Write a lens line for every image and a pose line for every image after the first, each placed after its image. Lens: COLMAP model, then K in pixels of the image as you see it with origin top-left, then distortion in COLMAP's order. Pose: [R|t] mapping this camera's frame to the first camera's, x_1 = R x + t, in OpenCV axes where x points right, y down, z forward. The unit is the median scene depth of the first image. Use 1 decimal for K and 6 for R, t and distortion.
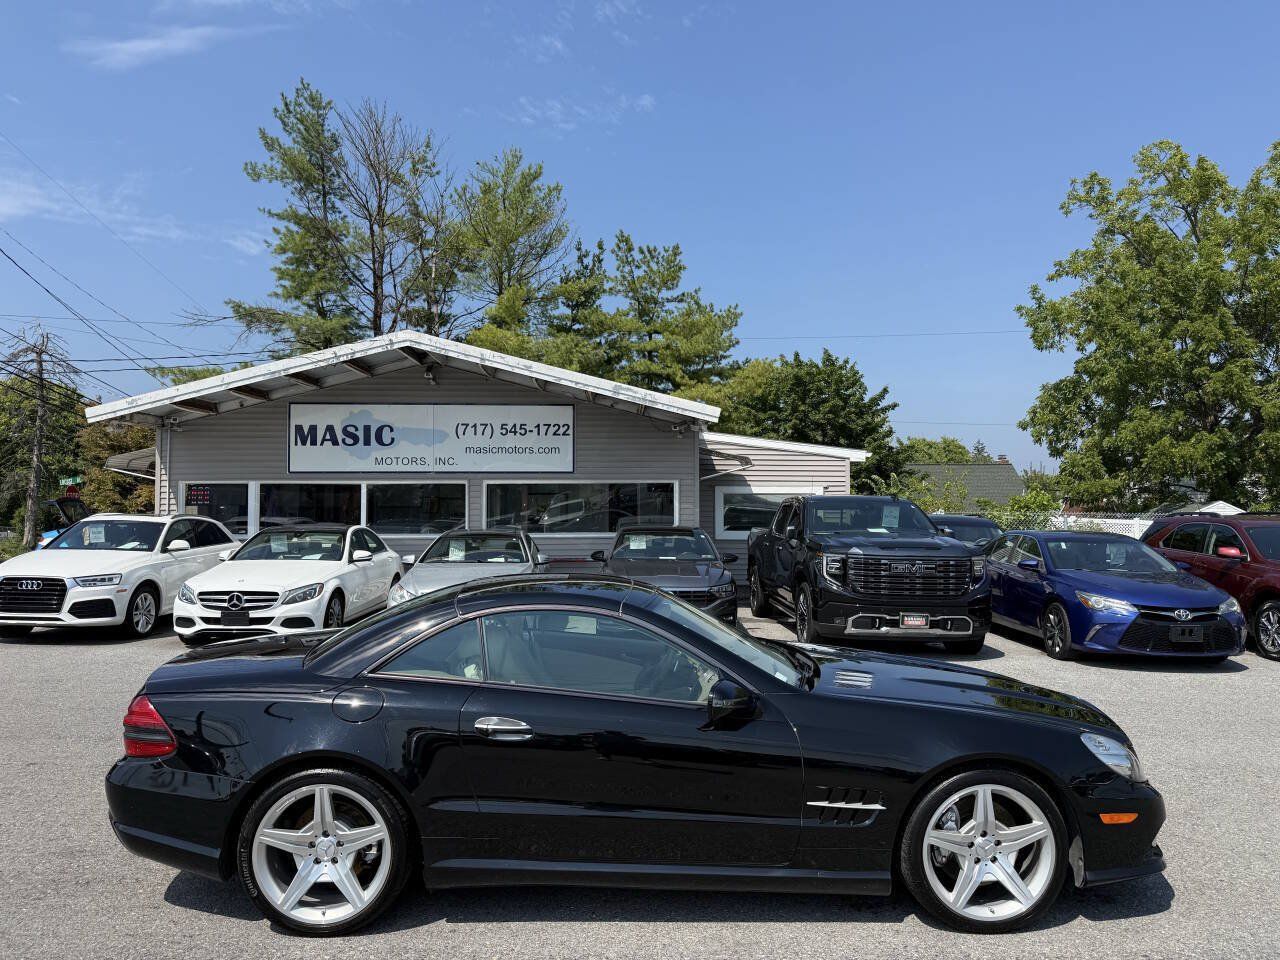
lens RADIAL K [[922.7, 0, 640.0], [0, 922.7, 480.0], [0, 0, 1]] dist [0.164080, -0.288482]
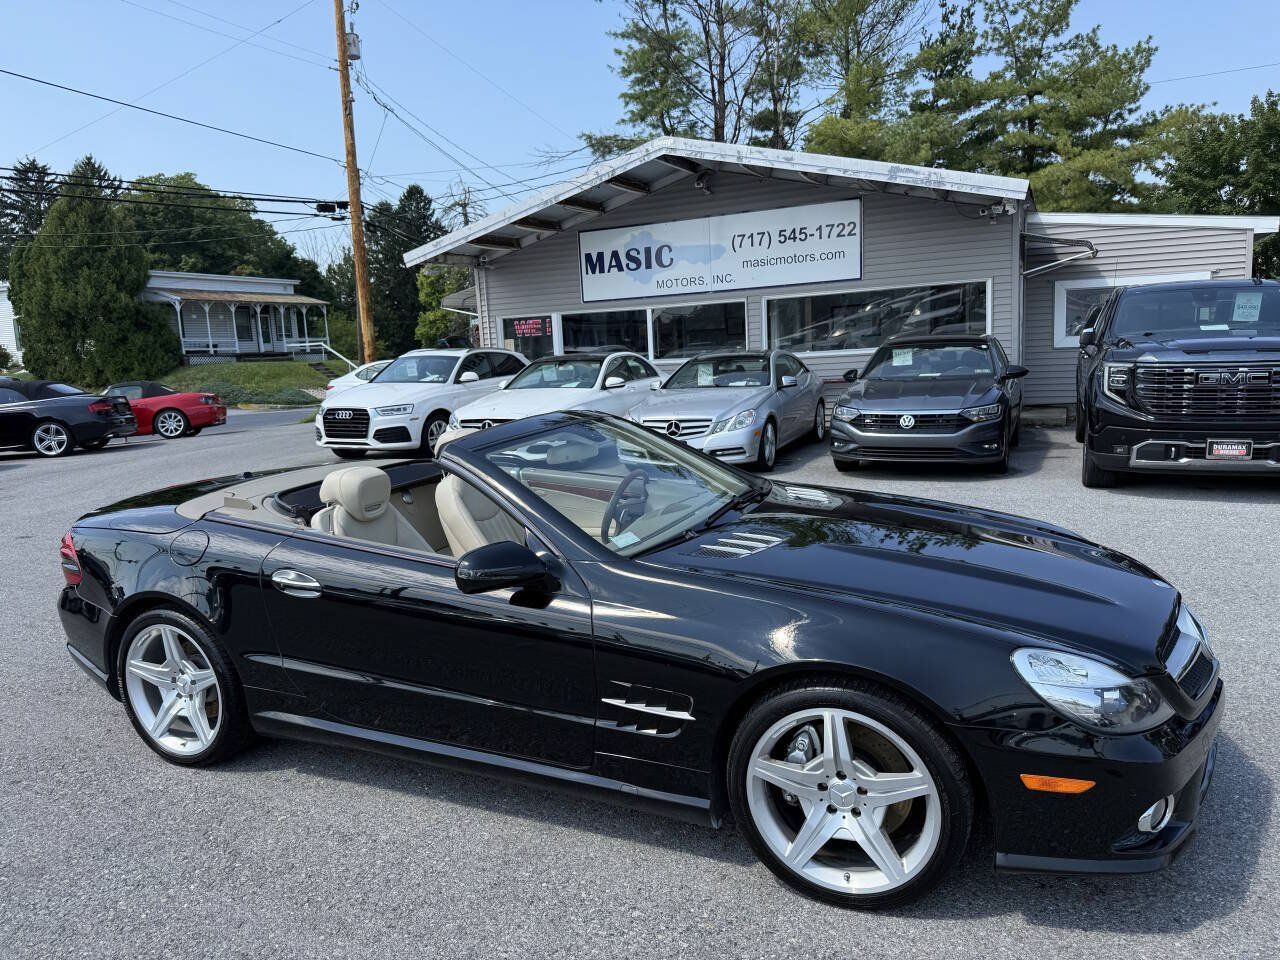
lens RADIAL K [[922.4, 0, 638.7], [0, 922.4, 491.4], [0, 0, 1]] dist [0.070634, -0.093411]
pose [[0.894534, 0.023916, -0.446359, 0.143022], [0.068087, 0.979626, 0.188939, 0.008530], [0.441784, -0.199404, 0.874680, 0.101389]]
